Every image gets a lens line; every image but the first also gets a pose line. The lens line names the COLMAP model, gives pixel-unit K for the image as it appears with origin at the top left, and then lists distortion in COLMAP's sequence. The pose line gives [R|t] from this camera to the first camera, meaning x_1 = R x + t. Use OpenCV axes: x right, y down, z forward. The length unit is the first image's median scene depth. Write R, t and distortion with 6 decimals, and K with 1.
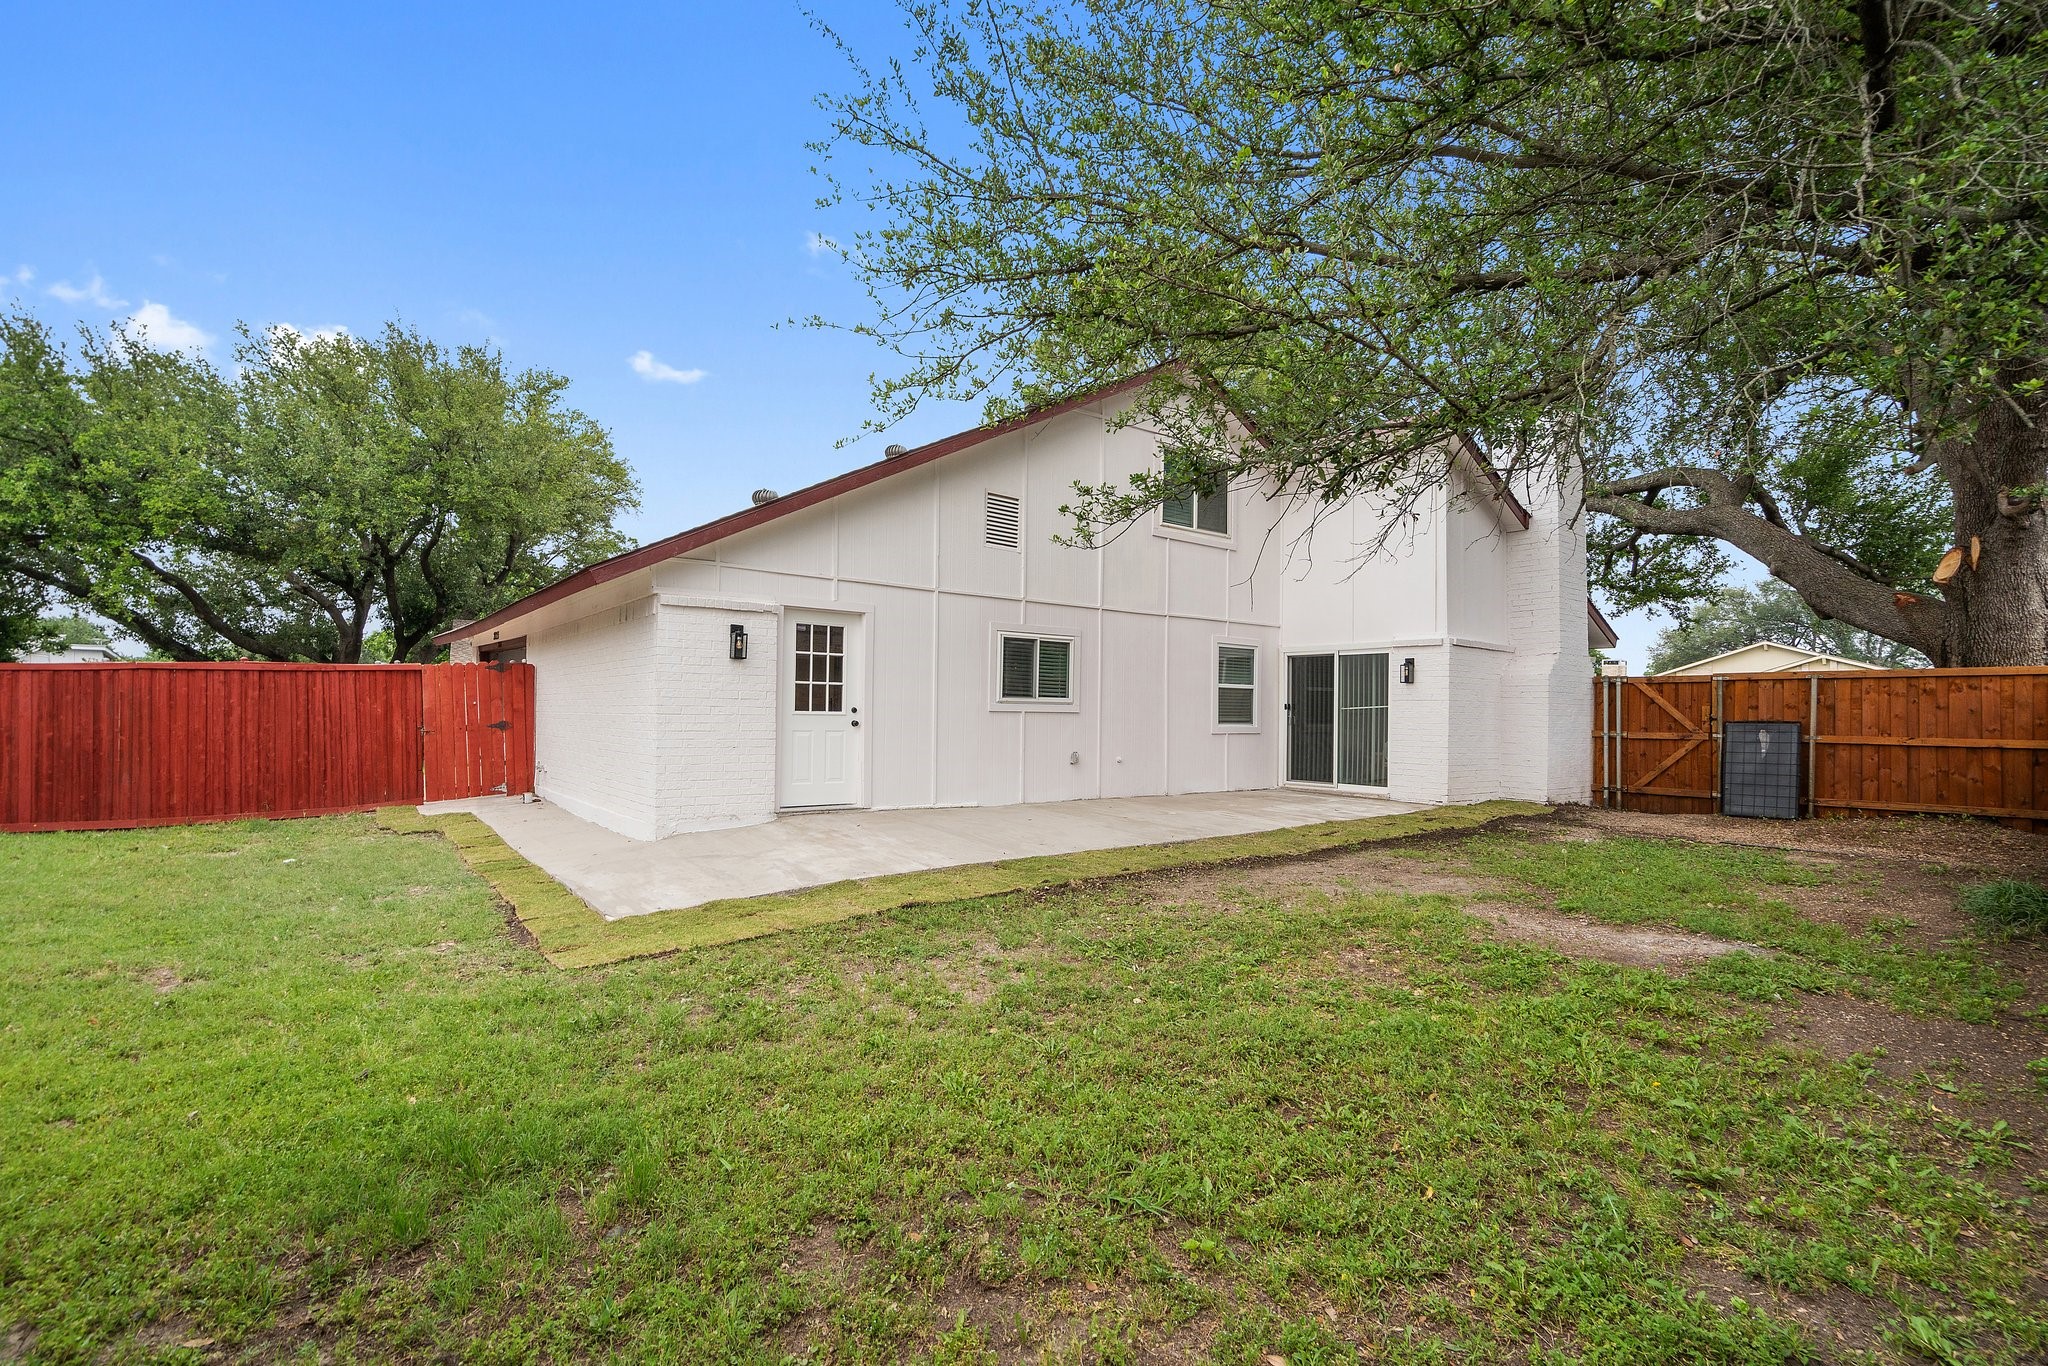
lens RADIAL K [[966.1, 0, 1023.1], [0, 966.1, 692.3], [0, 0, 1]] dist [-0.002797, 0.004421]
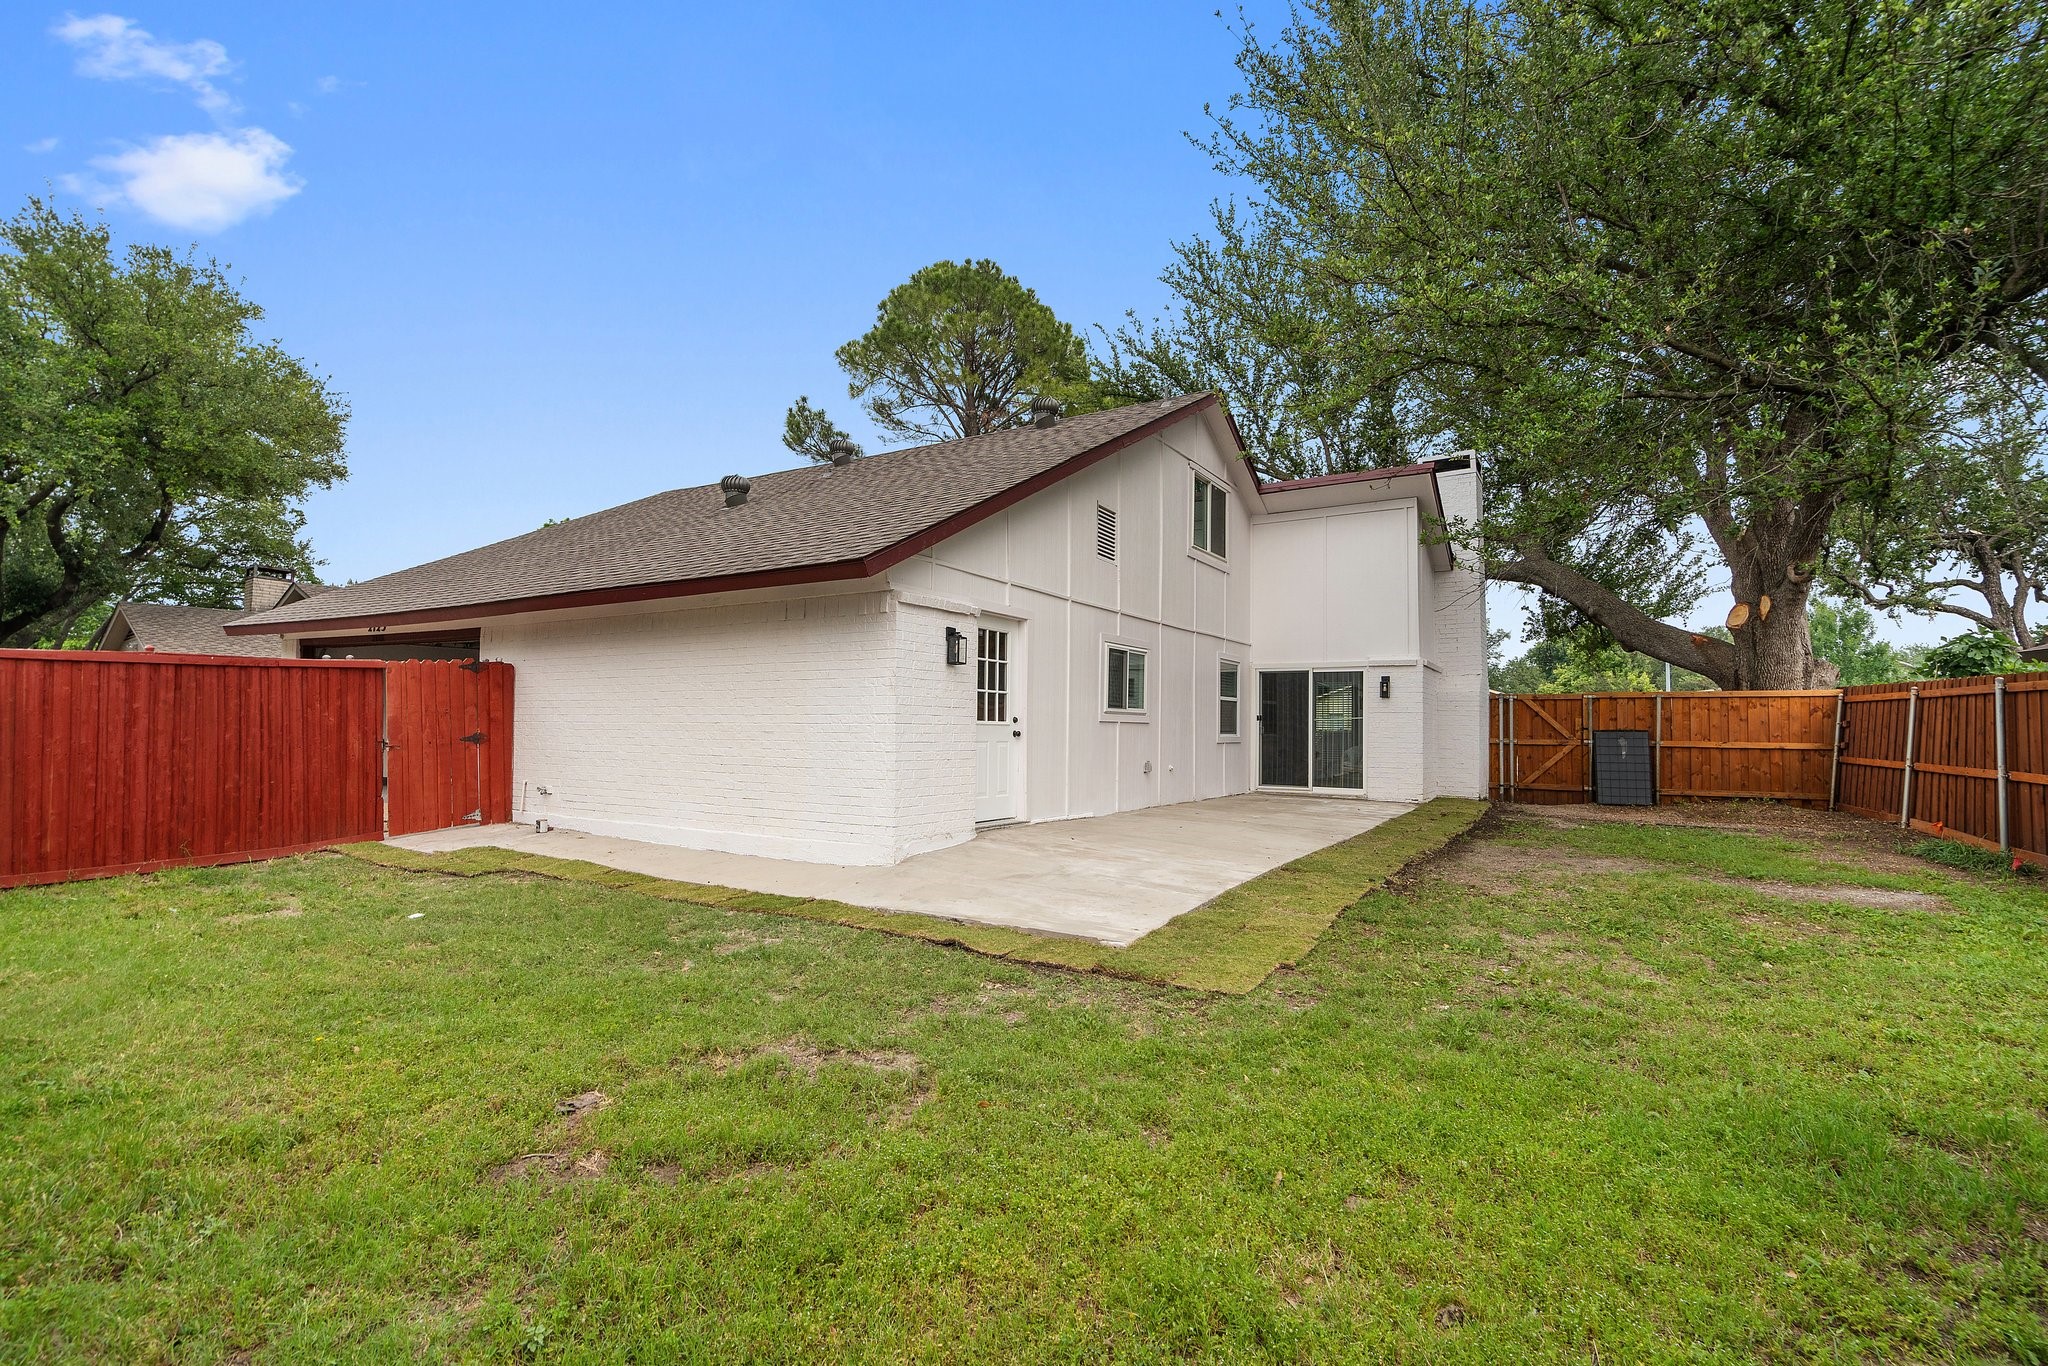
lens RADIAL K [[966.1, 0, 1022.0], [0, 966.1, 687.9], [0, 0, 1]] dist [-0.002797, 0.004421]
pose [[0.933566, 0.013924, 0.358136, -0.446093], [-0.007686, 0.999793, -0.018836, 0.003996], [-0.358324, 0.014832, 0.933479, 0.086211]]
